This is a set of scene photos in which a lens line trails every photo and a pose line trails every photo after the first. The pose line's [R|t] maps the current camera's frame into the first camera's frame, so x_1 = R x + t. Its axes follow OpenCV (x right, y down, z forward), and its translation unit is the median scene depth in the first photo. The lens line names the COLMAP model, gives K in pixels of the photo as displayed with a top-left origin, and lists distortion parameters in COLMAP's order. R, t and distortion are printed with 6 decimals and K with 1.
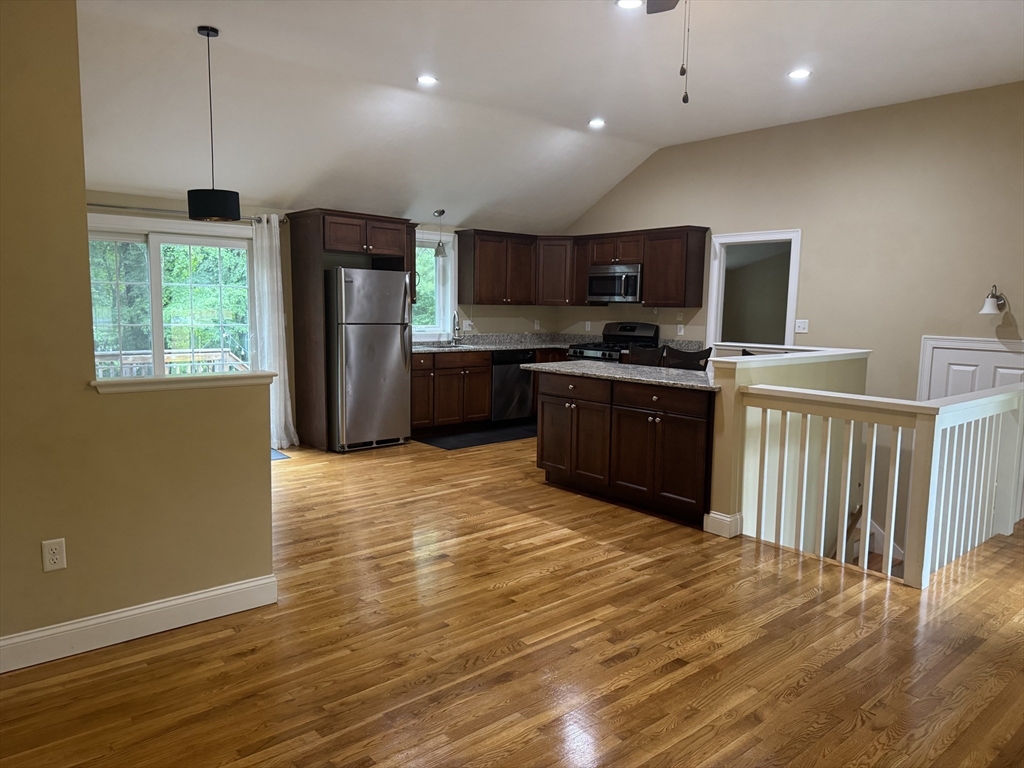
lens RADIAL K [[723.2, 0, 514.2], [0, 723.2, 384.7], [0, 0, 1]] dist [-0.005668, -0.001167]
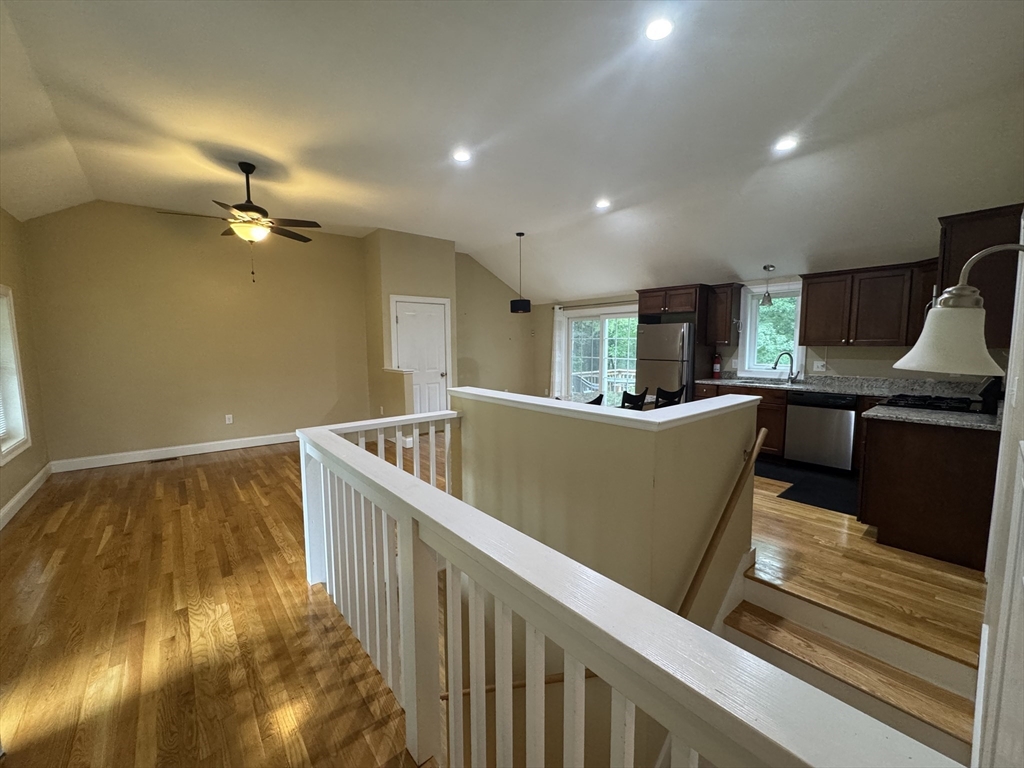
lens RADIAL K [[409.3, 0, 515.6], [0, 409.3, 382.8], [0, 0, 1]] dist [0.000352, 0.000041]
pose [[-0.006436, 0.077022, -0.997009, 0.599893], [-0.109486, 0.990981, 0.077263, -0.063664], [0.993968, 0.109656, 0.002055, 0.643388]]
